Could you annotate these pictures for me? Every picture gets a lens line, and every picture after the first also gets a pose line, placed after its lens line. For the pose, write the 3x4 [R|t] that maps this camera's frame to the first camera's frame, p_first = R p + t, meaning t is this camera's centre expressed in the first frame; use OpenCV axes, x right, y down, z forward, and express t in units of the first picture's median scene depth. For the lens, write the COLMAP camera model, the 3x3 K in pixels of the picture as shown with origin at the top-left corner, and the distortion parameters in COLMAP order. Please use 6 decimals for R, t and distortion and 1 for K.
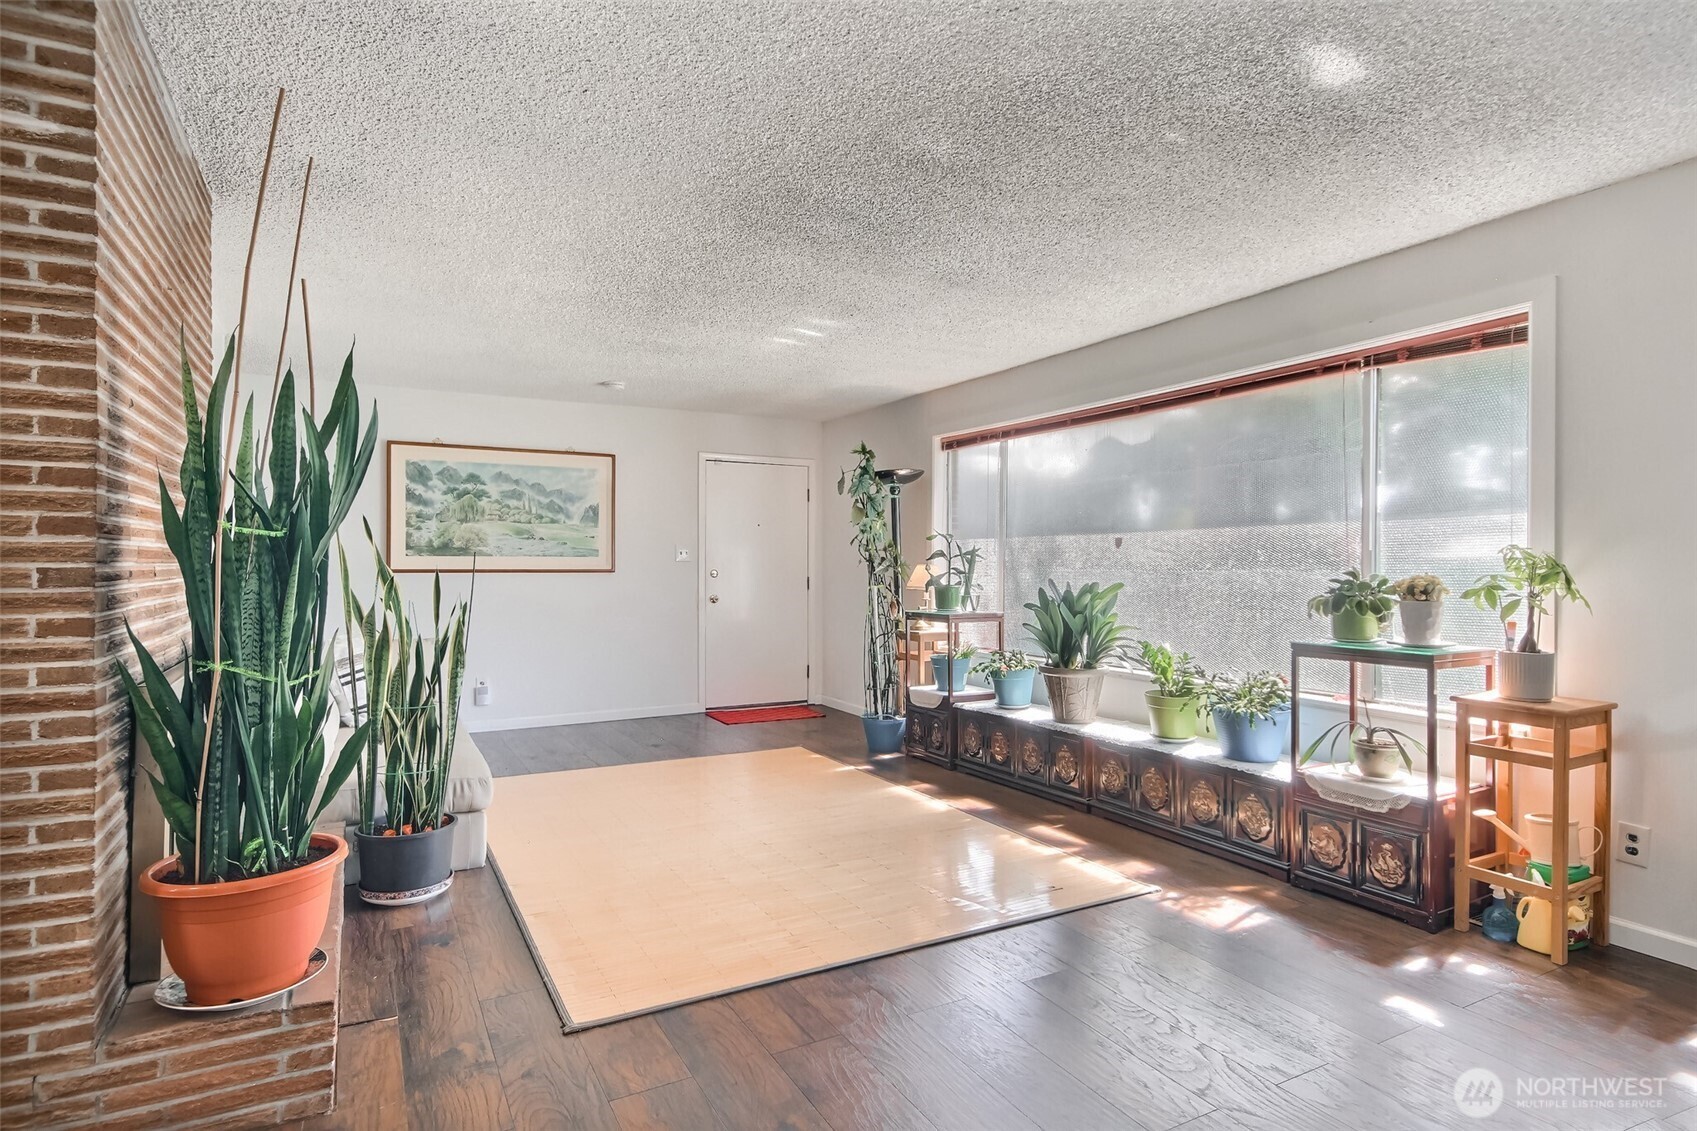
lens RADIAL K [[905.5, 0, 849.2], [0, 905.5, 564.2], [0, 0, 1]] dist [0.001461, 0.000585]
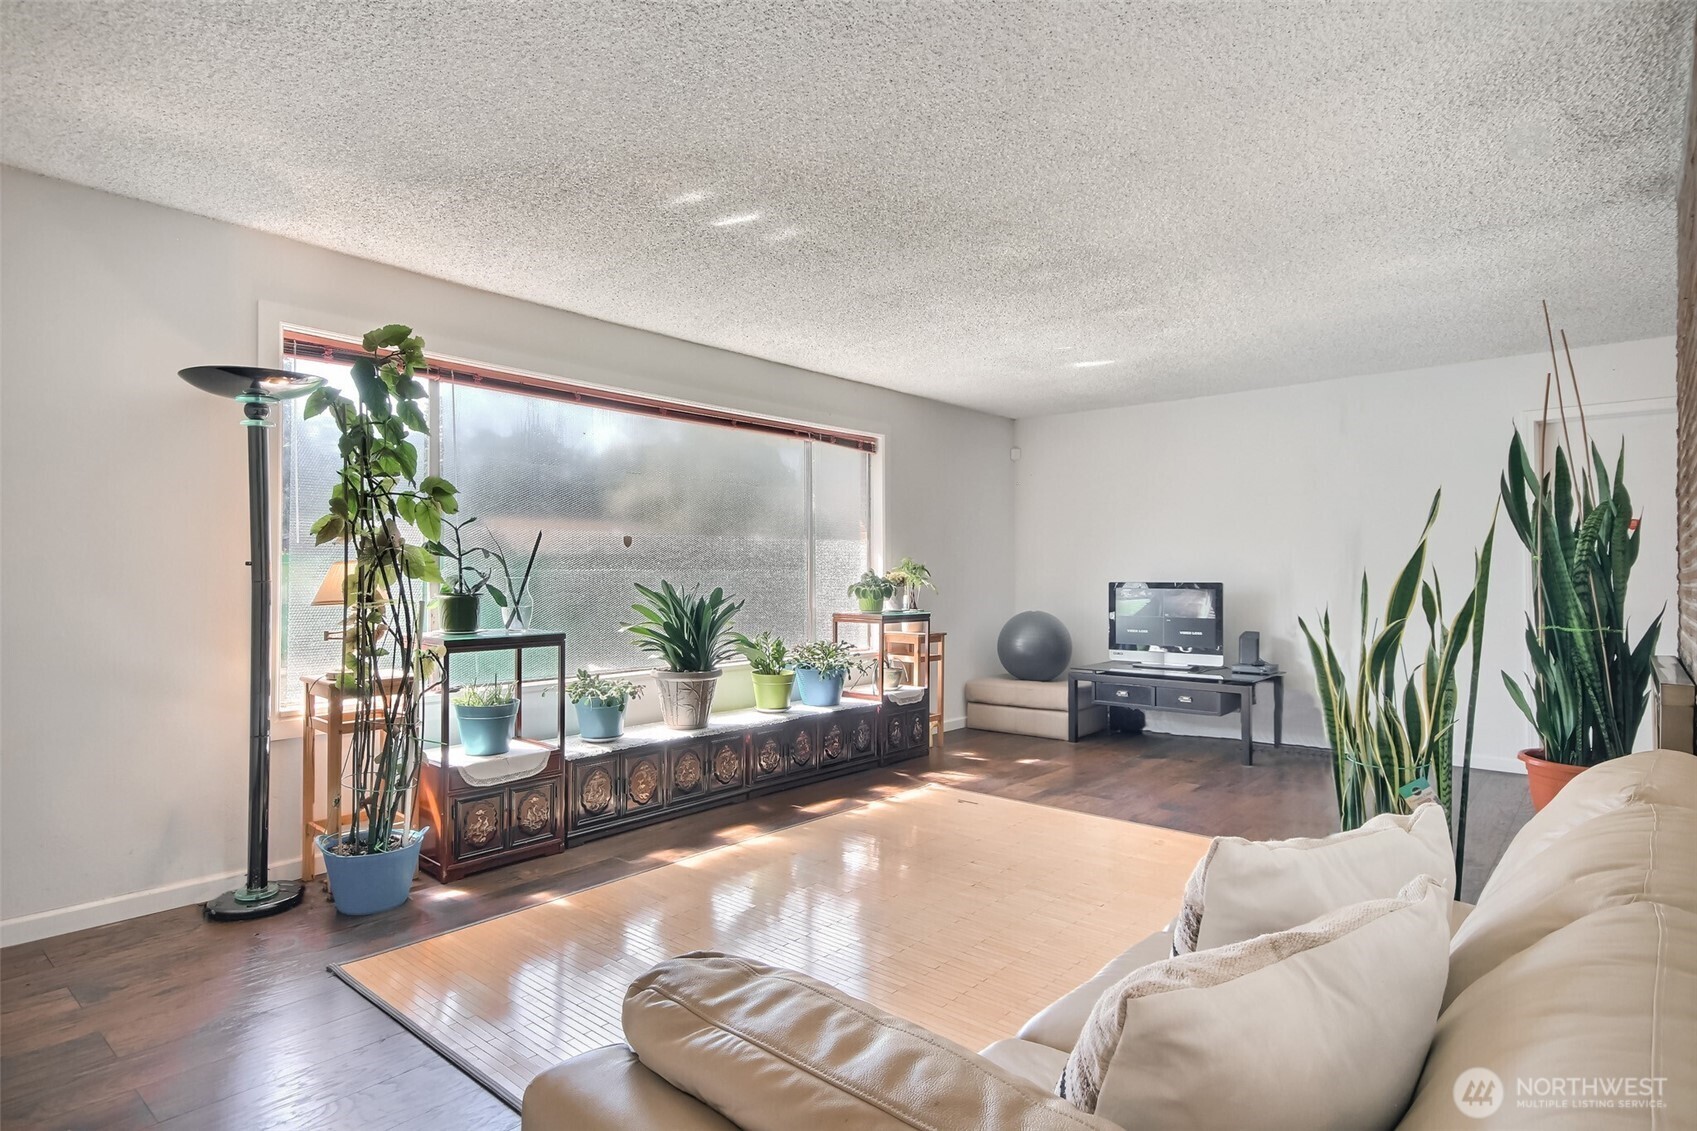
lens RADIAL K [[895.0, 0, 853.5], [0, 895.0, 563.6], [0, 0, 1]] dist [0.004962, 0.001311]
pose [[-0.341646, 0.004926, 0.939816, -0.987559], [-0.003637, 0.999972, -0.006563, 0.006927], [-0.939822, -0.005660, -0.341618, 1.609075]]
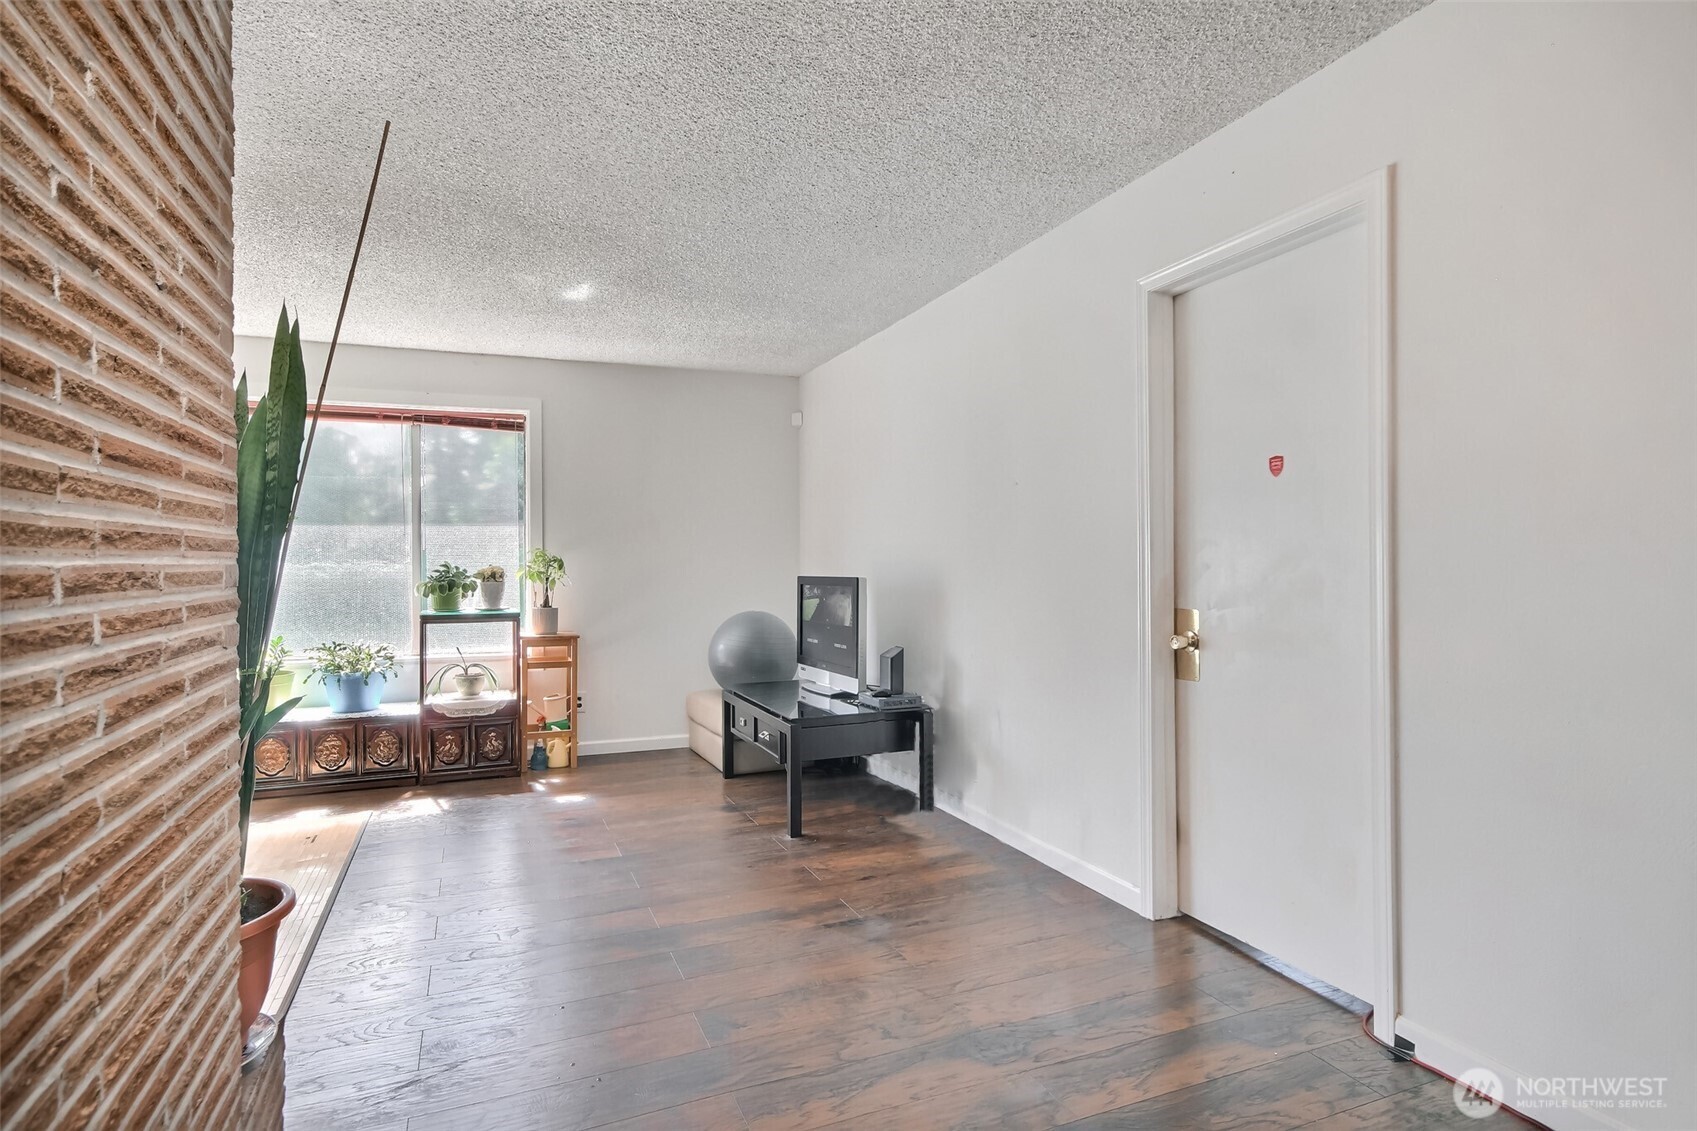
lens RADIAL K [[905.5, 0, 849.2], [0, 905.5, 564.2], [0, 0, 1]] dist [0.001461, 0.000585]
pose [[0.114791, -0.007313, 0.993363, -0.853834], [0.007227, 0.999953, 0.006526, 0.002765], [-0.993363, 0.006430, 0.114838, 0.167162]]
